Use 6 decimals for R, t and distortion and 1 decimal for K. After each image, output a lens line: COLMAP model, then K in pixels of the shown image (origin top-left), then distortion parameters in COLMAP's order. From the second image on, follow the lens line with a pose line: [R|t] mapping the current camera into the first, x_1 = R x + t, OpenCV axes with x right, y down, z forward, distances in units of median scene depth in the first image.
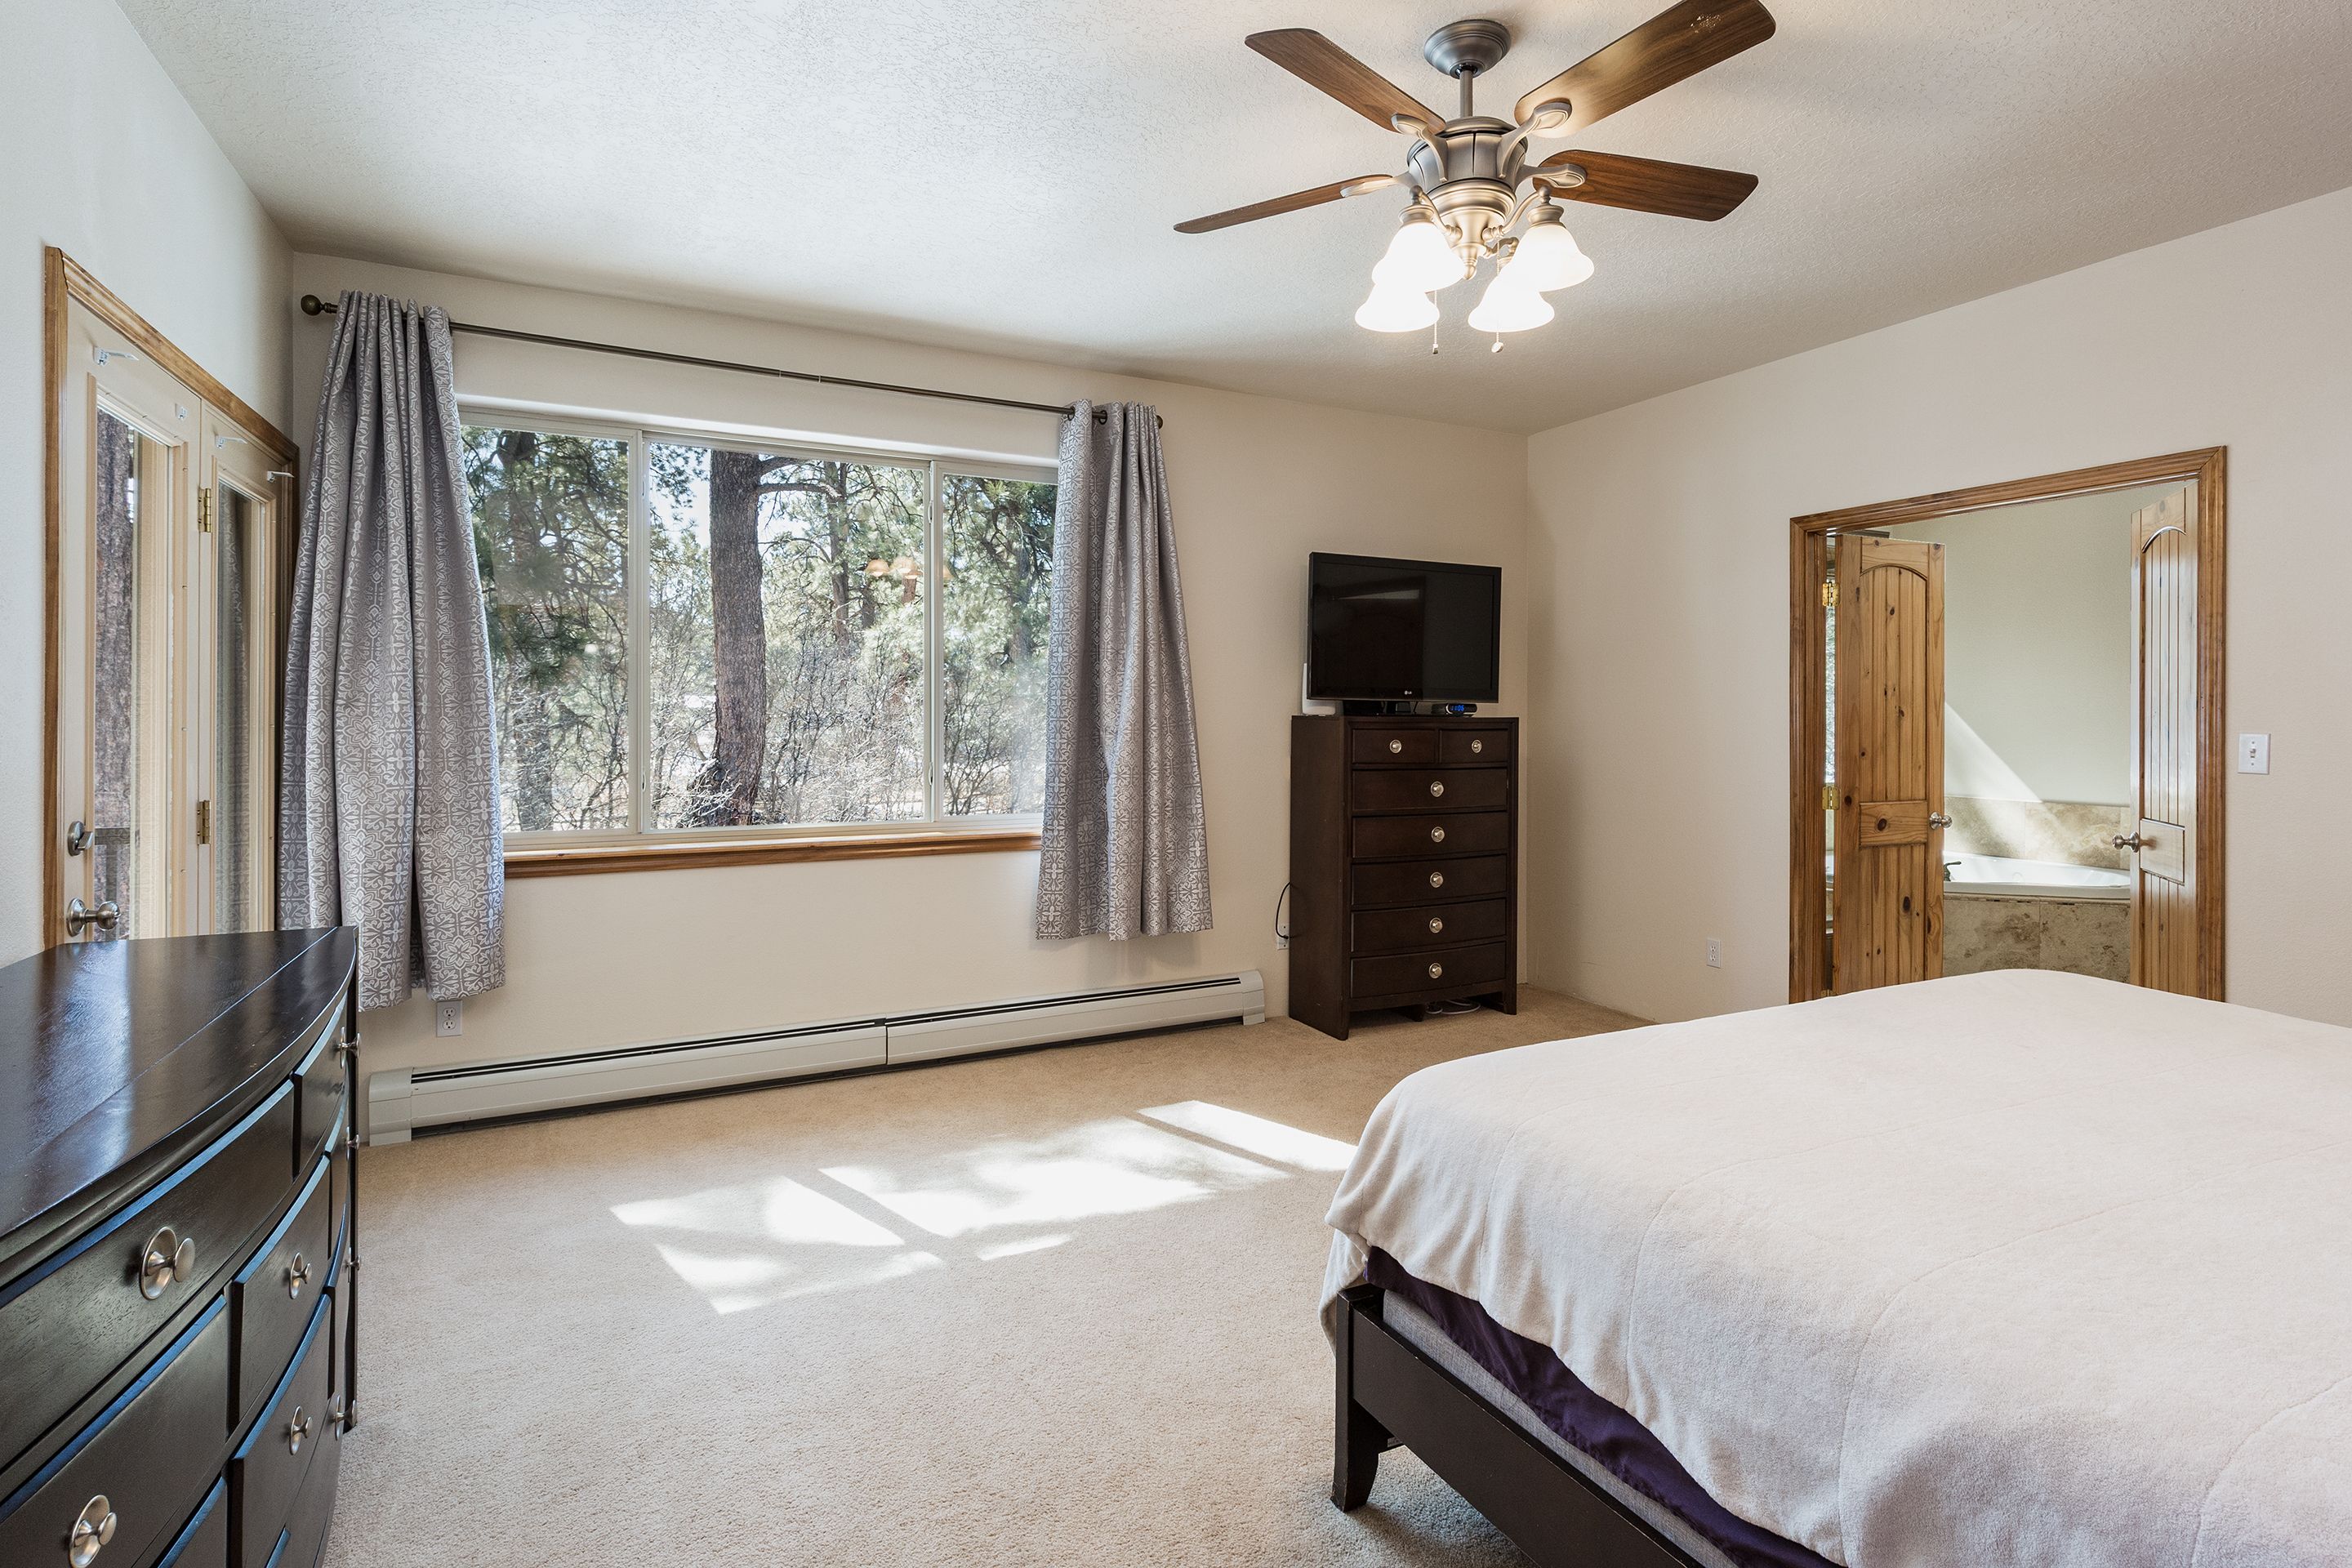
lens RADIAL K [[1152.8, 0, 1212.2], [0, 1152.8, 725.6], [0, 0, 1]] dist [-0.000600, -0.000058]
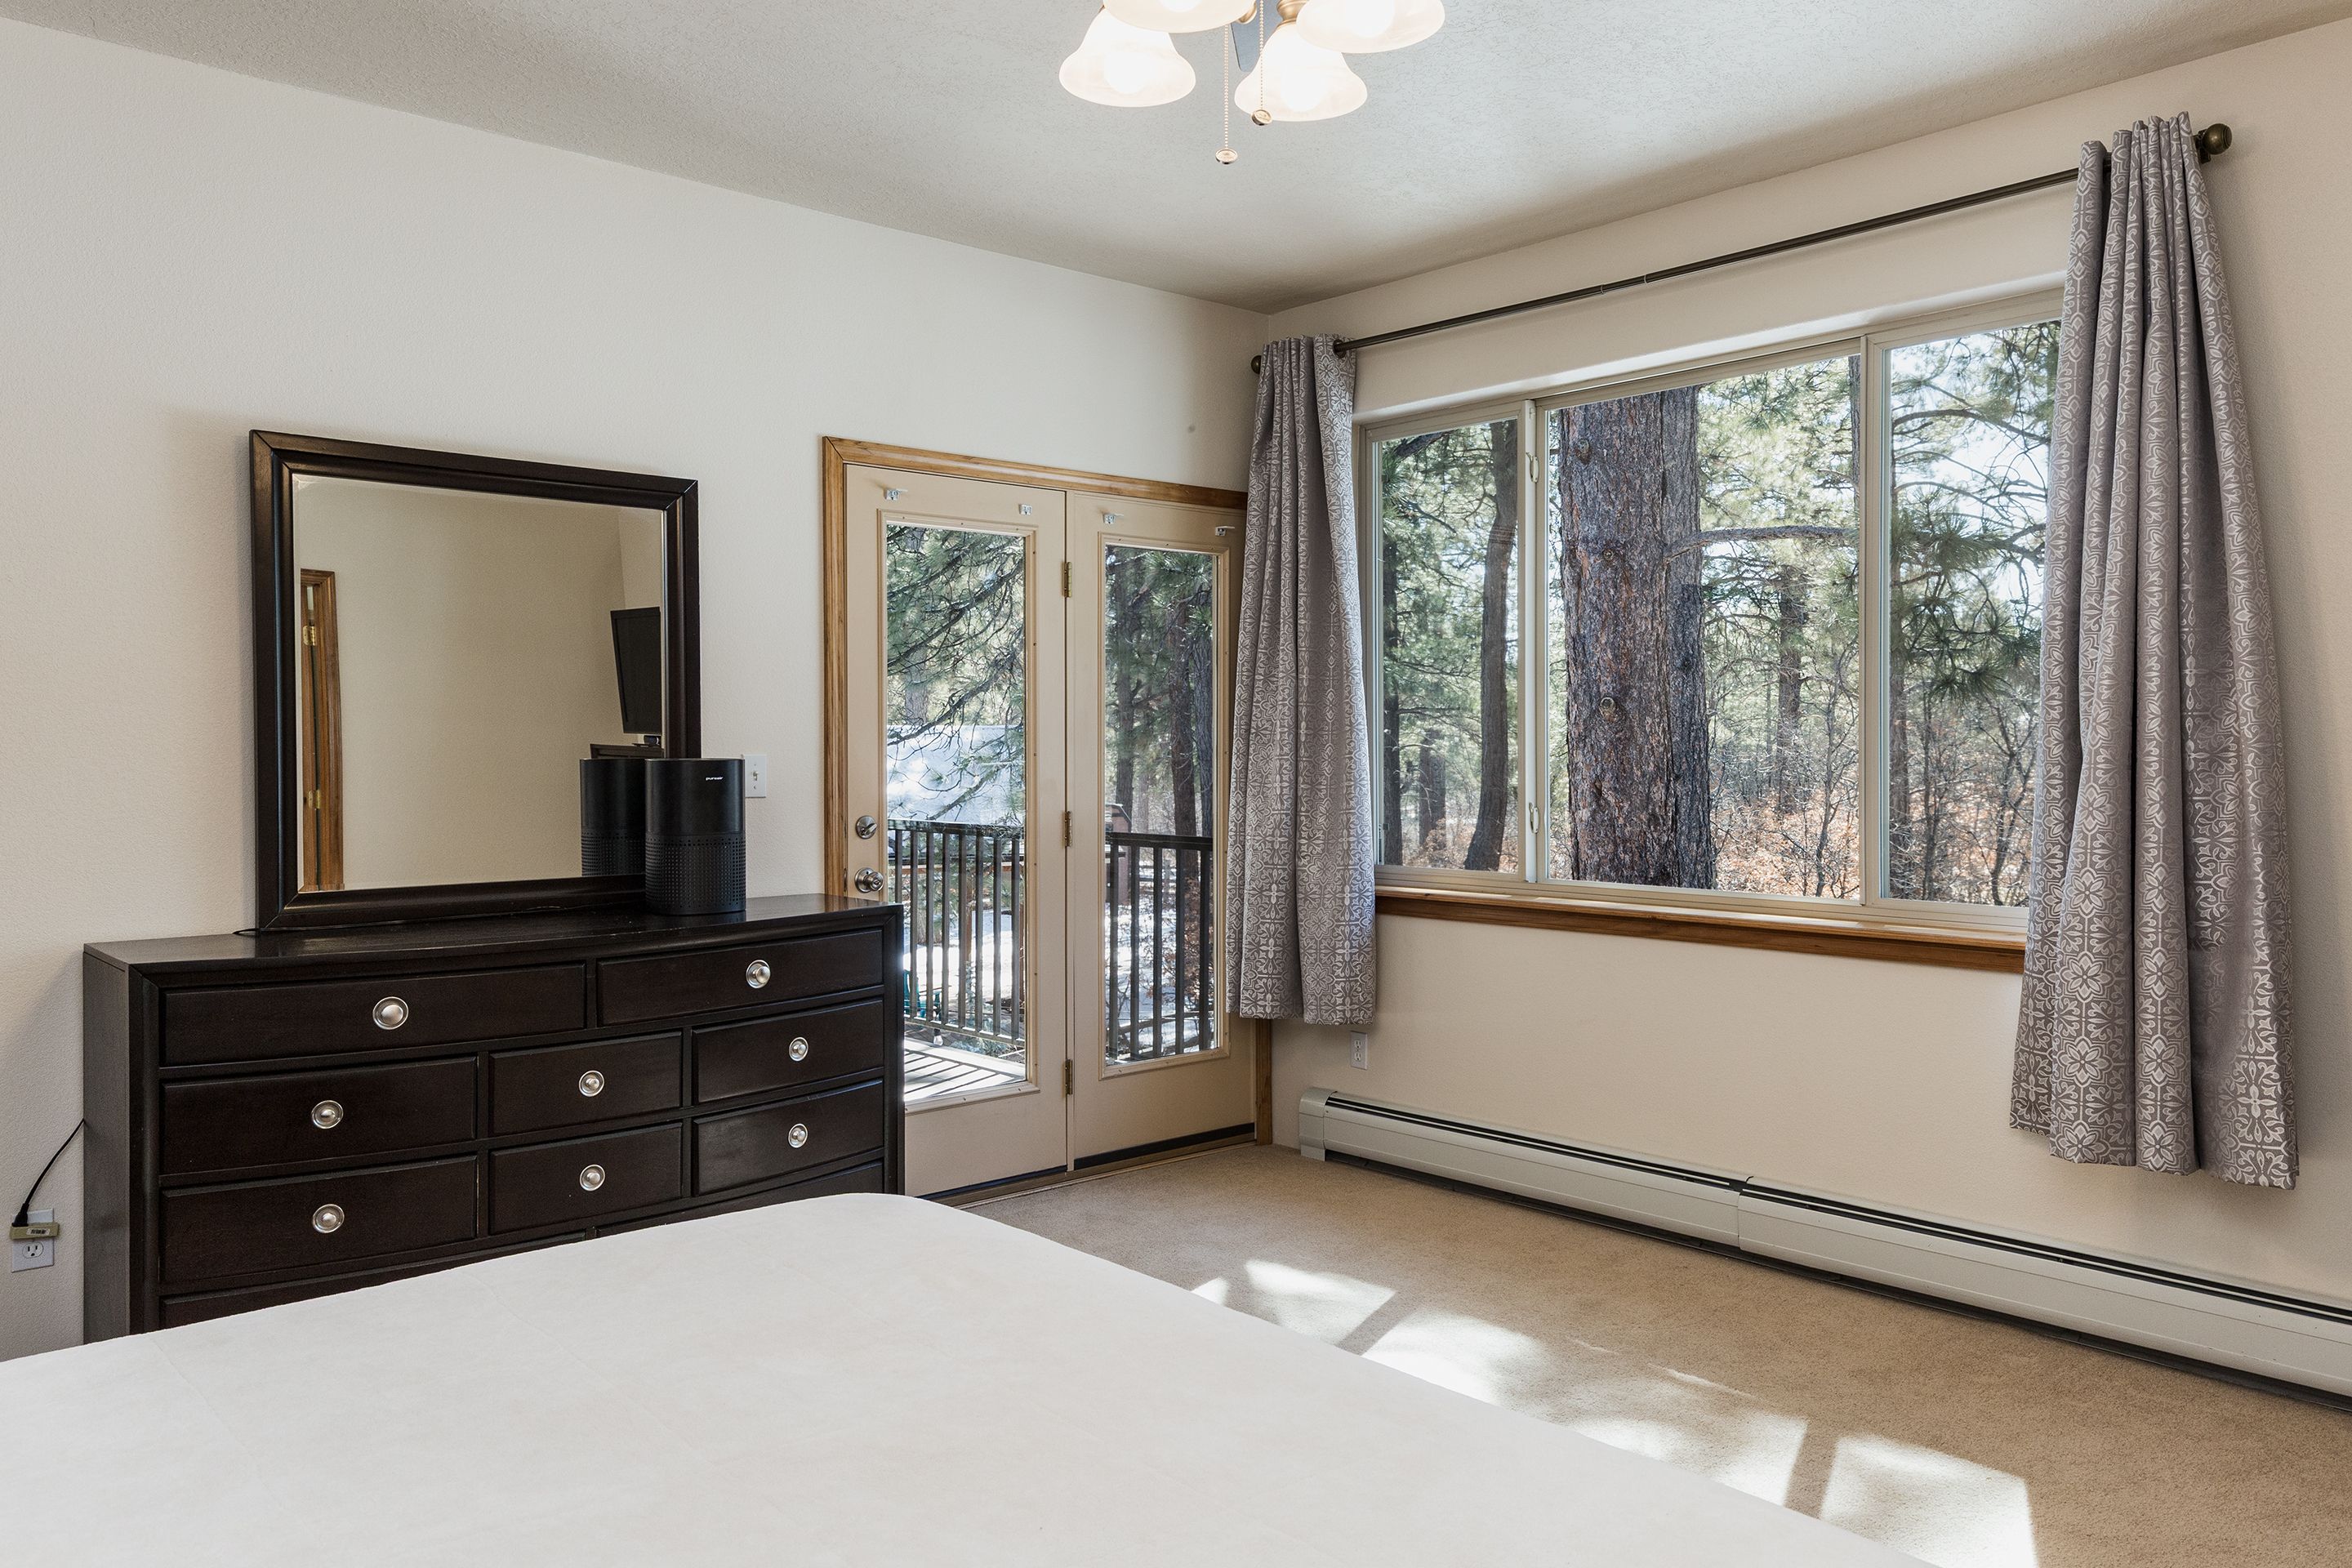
lens RADIAL K [[1687.8, 0, 1176.0], [0, 1687.8, 784.0], [0, 0, 1]] dist [0.002754, 0.003676]
pose [[0.254729, 0.021552, -0.966772, 0.675345], [0.000853, 0.999746, 0.022511, -0.005716], [0.967012, -0.006559, 0.254646, 0.474509]]
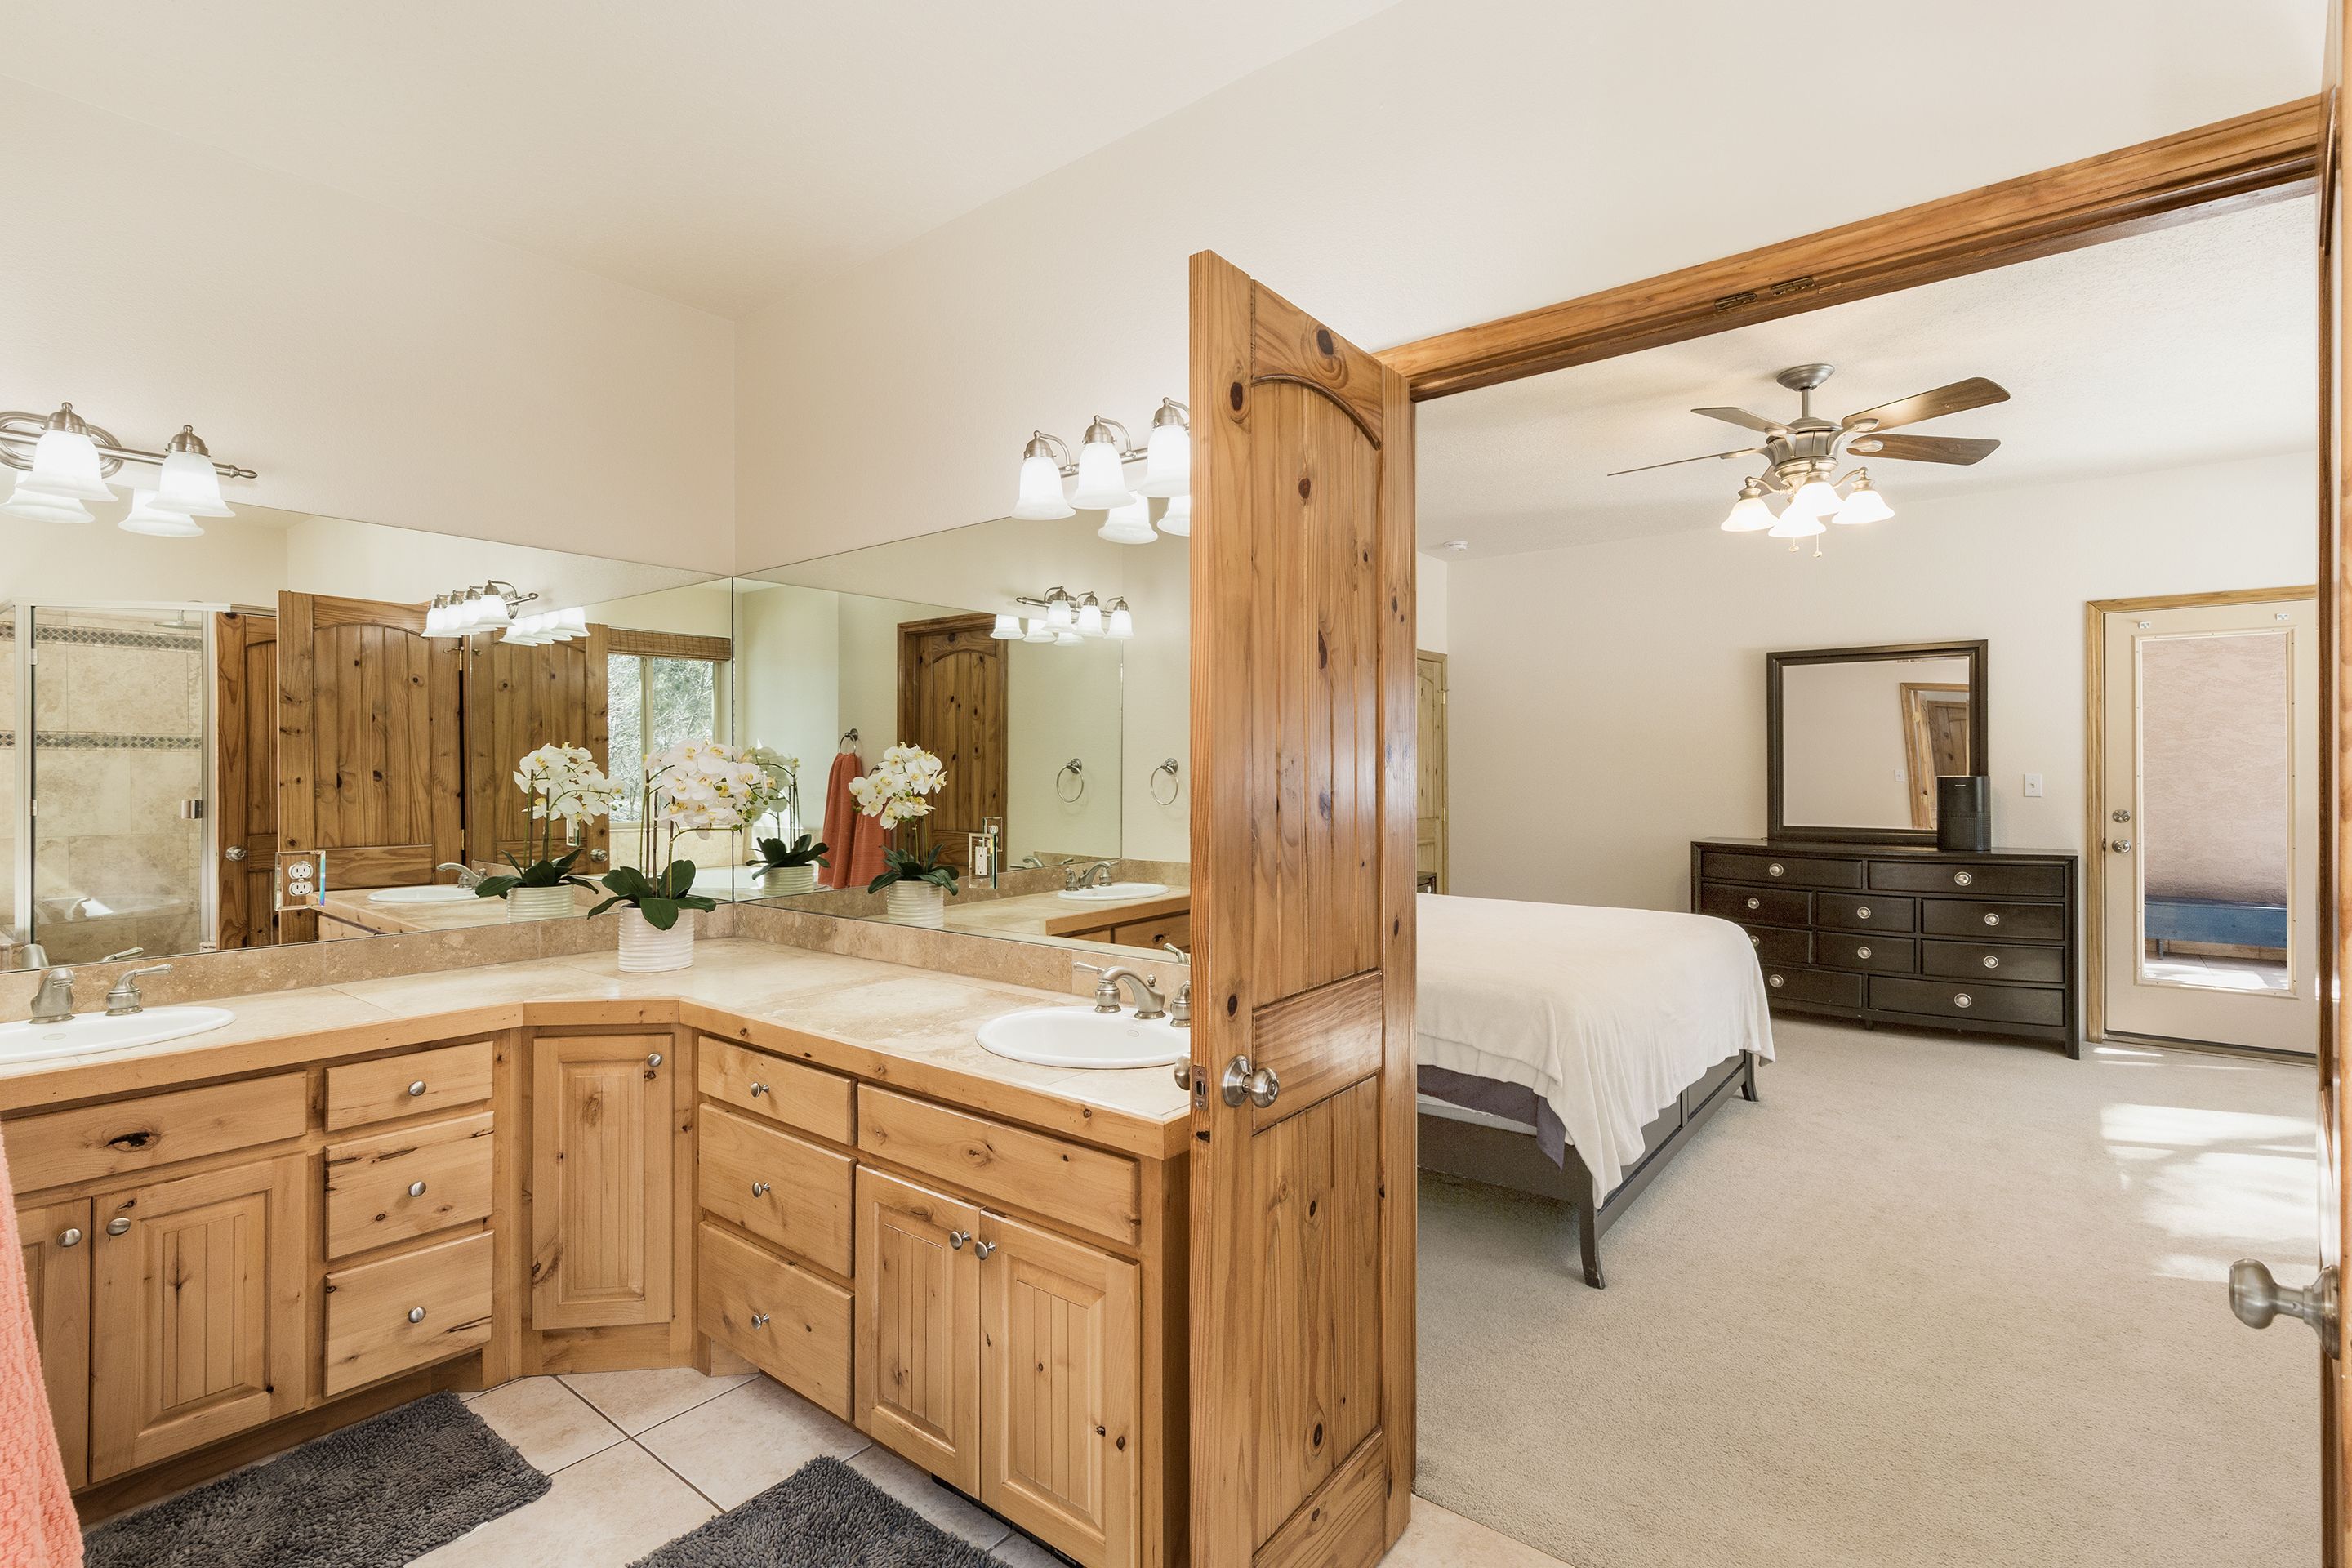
lens RADIAL K [[1123.1, 0, 1163.4], [0, 1123.1, 763.7], [0, 0, 1]] dist [0.001571, 0.000679]
pose [[-0.921825, 0.002292, -0.387600, 1.116981], [0.002952, 0.999995, -0.001107, -0.015902], [0.387596, -0.002165, -0.921827, 1.412459]]
